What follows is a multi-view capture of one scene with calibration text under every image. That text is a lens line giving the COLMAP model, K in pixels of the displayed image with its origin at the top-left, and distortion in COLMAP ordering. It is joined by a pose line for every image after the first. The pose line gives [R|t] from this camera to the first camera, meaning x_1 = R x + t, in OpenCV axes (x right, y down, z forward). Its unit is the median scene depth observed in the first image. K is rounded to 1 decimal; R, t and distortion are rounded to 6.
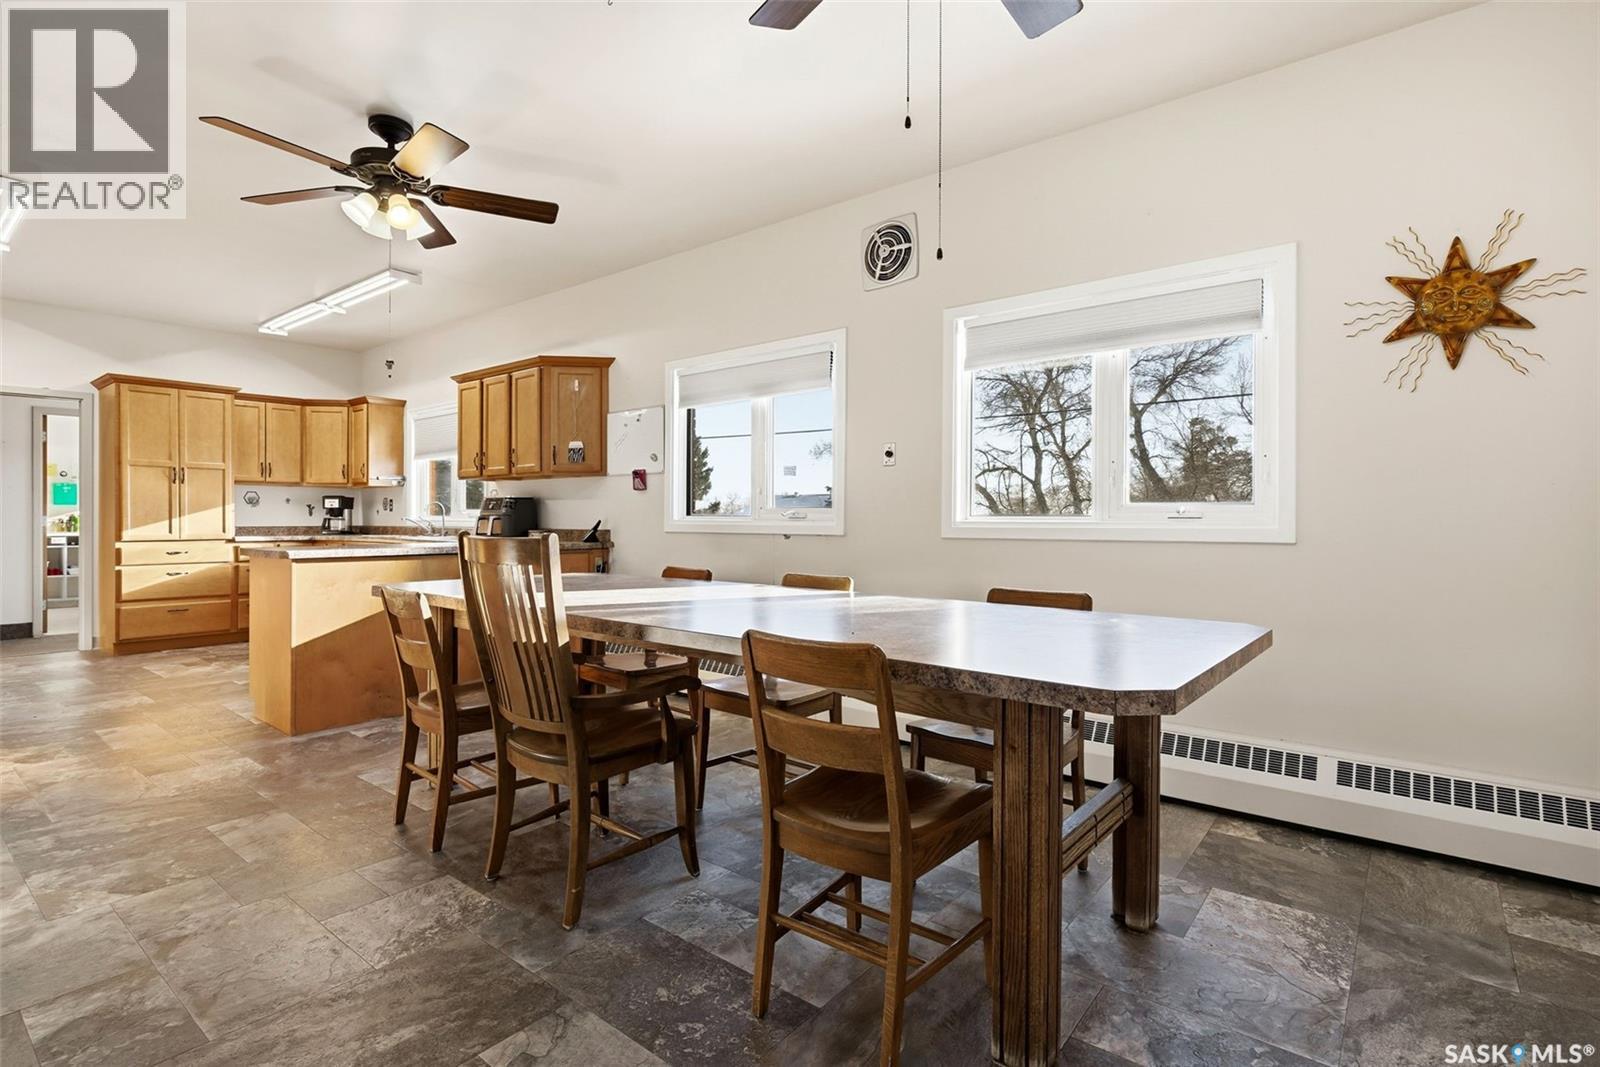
lens RADIAL K [[784.9, 0, 806.9], [0, 784.9, 521.2], [0, 0, 1]] dist [-0.005267, 0.001978]
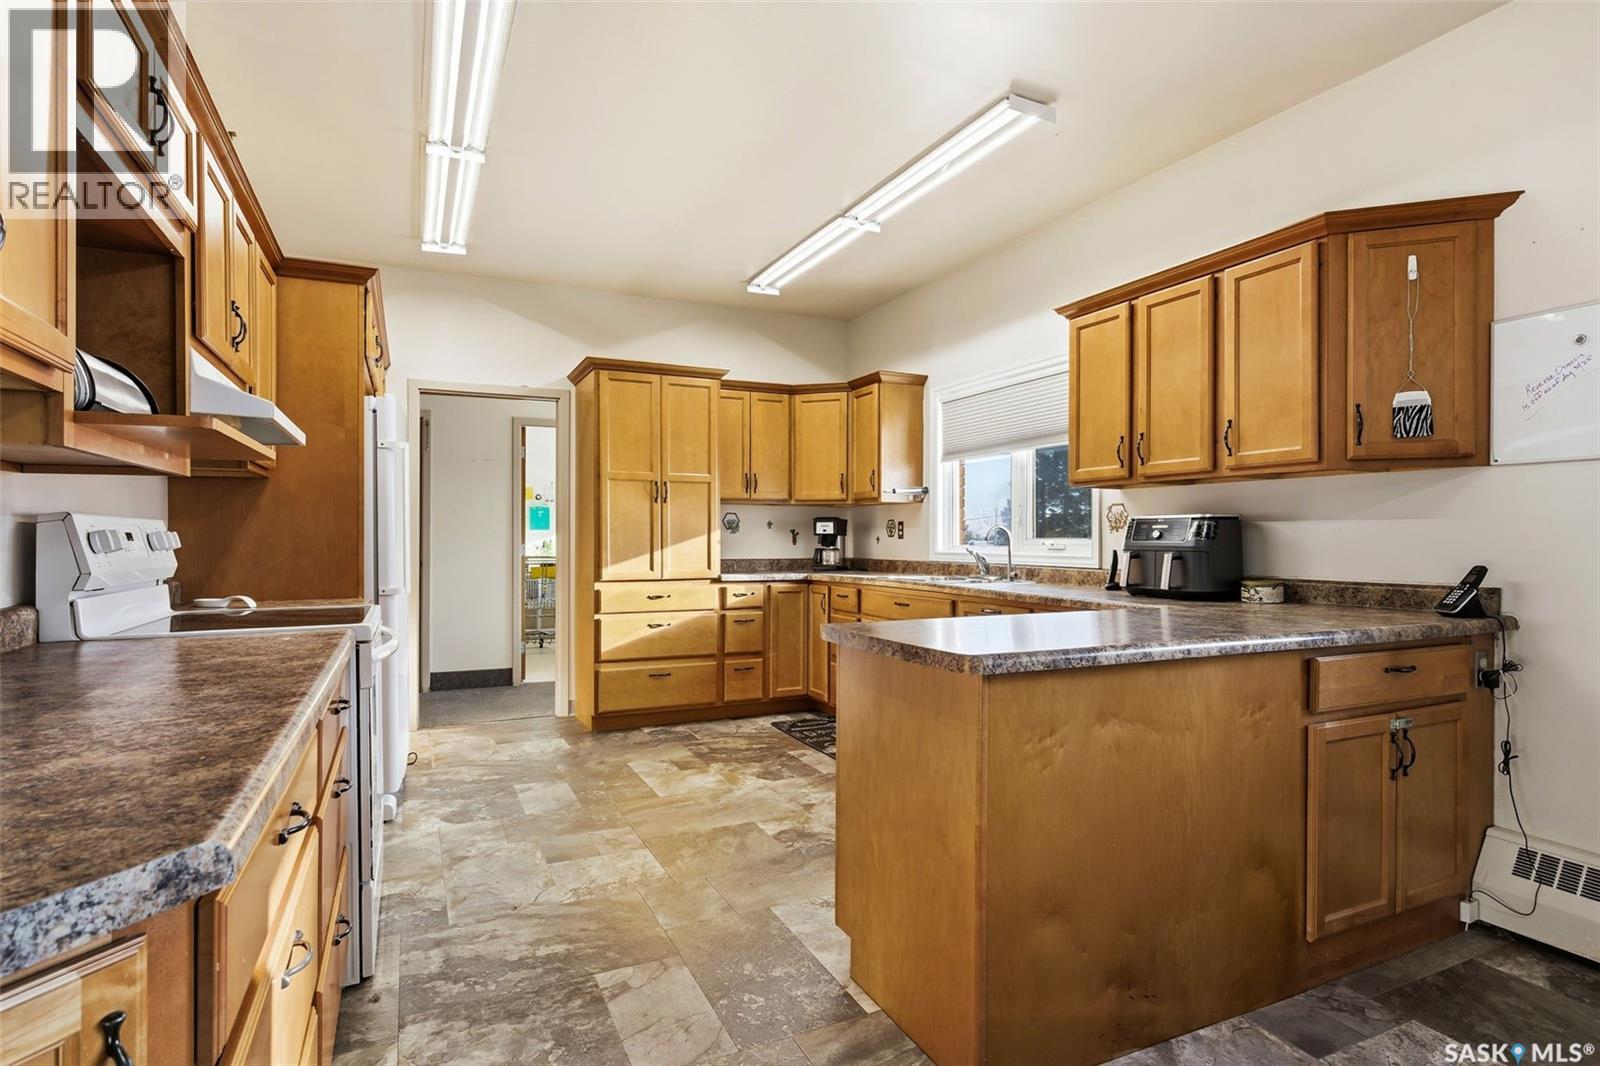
lens RADIAL K [[832.2, 0, 802.3], [0, 832.2, 537.8], [0, 0, 1]] dist [-0.005078, -0.000510]
pose [[0.900892, -0.000912, -0.434043, -0.334156], [-0.000637, 0.999994, -0.003423, -0.012535], [0.434043, 0.003360, 0.900886, 0.343515]]
